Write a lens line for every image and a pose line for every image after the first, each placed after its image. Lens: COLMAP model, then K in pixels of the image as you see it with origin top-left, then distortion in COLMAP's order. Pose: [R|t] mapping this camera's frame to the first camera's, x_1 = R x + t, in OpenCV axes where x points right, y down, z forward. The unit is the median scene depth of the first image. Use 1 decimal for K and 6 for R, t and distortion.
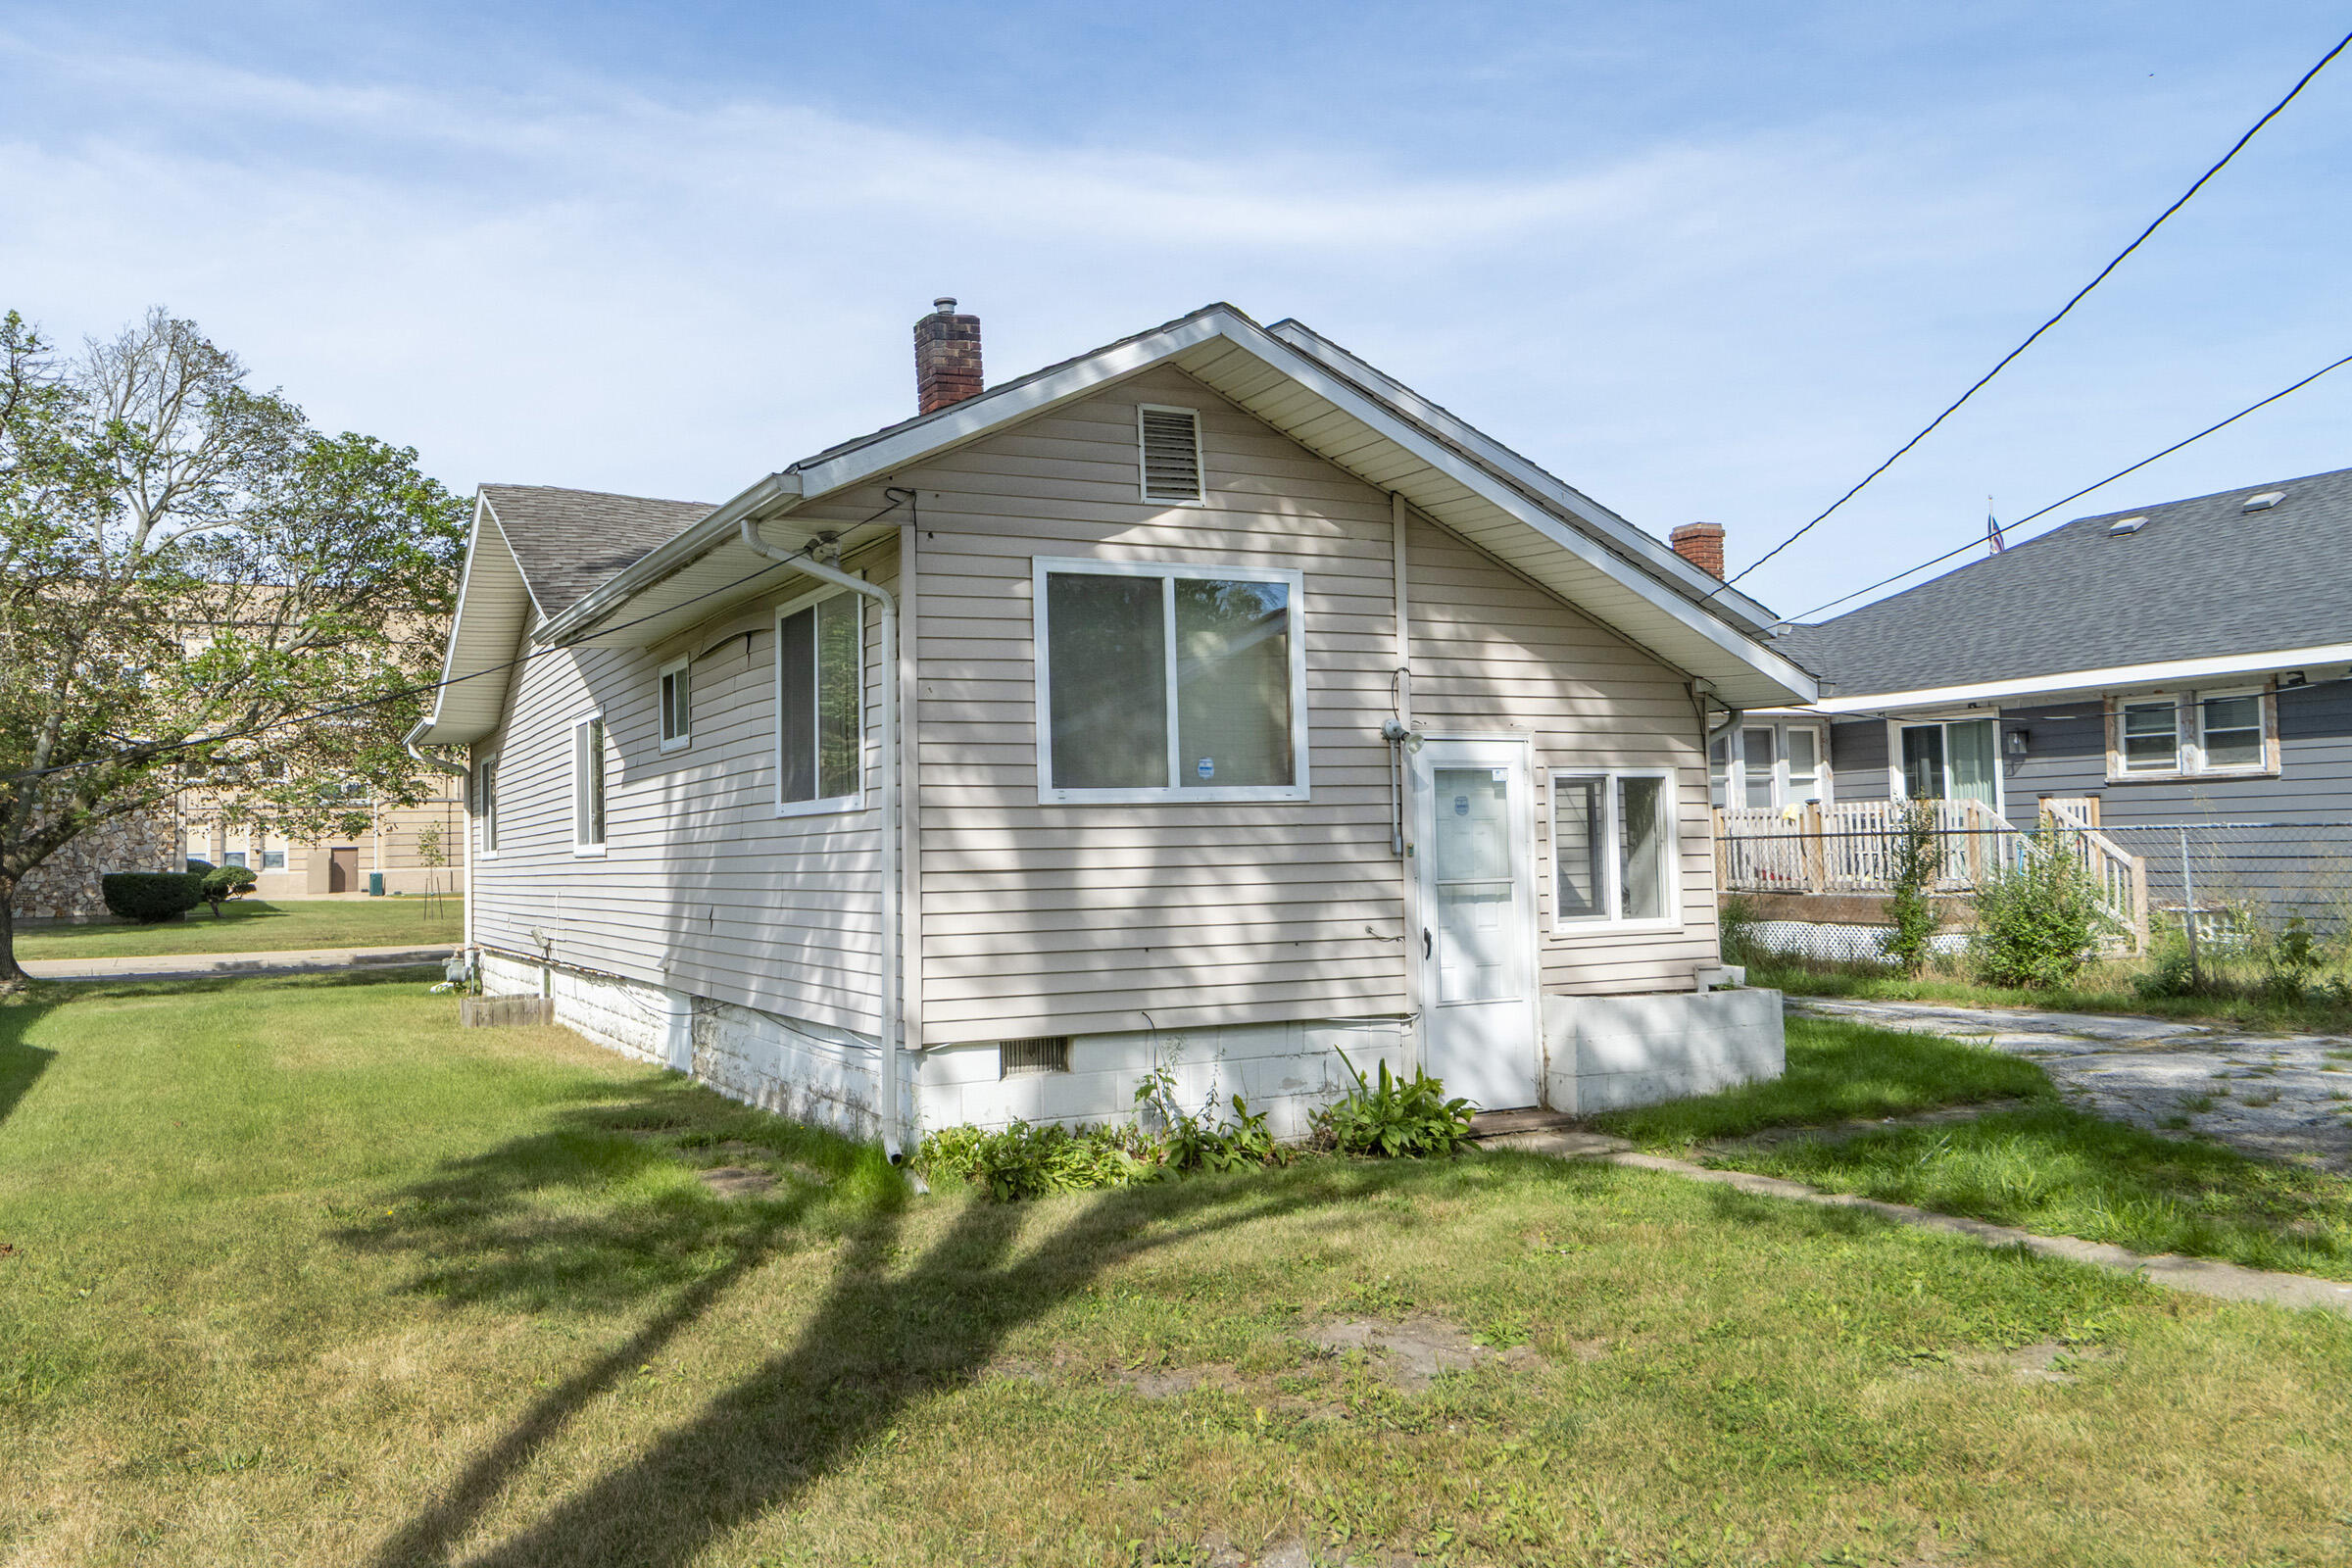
lens RADIAL K [[1827.2, 0, 1170.0], [0, 1827.2, 740.7], [0, 0, 1]] dist [-0.010649, 0.006984]
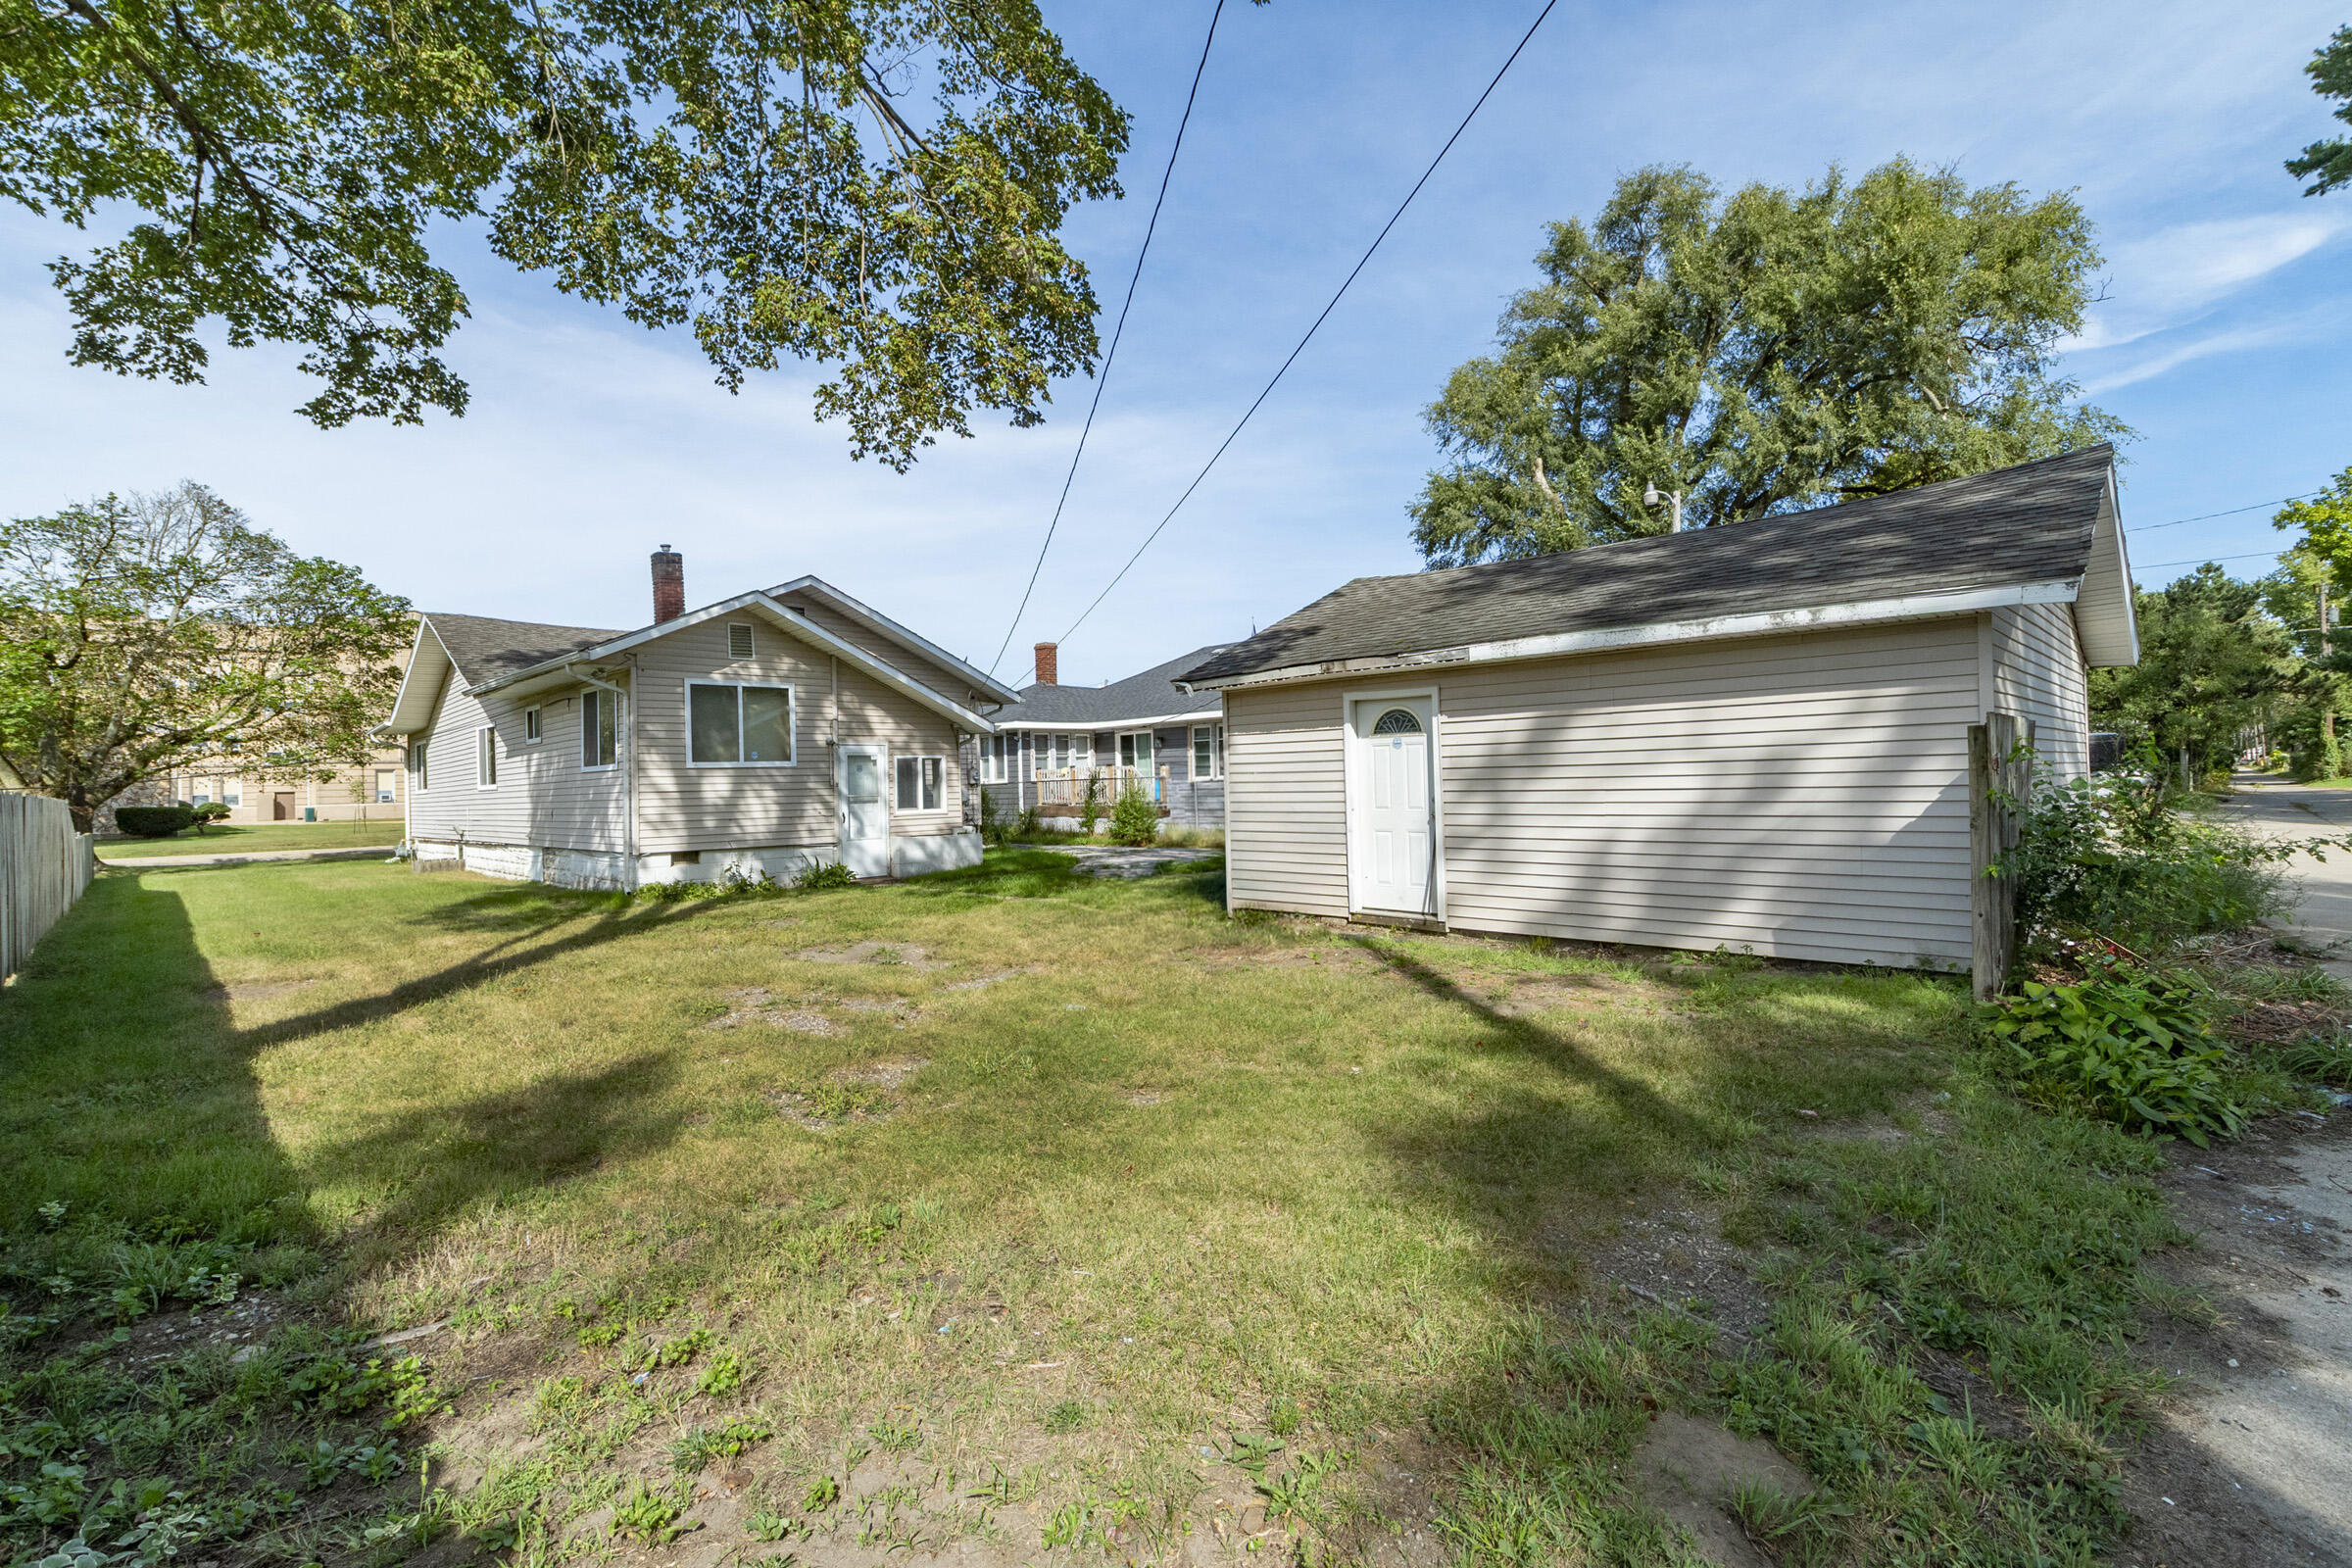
lens RADIAL K [[1034.6, 0, 1167.4], [0, 1034.6, 766.0], [0, 0, 1]] dist [0.000468, -0.000462]
pose [[0.956632, 0.003188, 0.291280, 0.141917], [-0.013269, 0.999379, 0.032641, -0.024009], [-0.290995, -0.035090, 0.956081, -0.600340]]
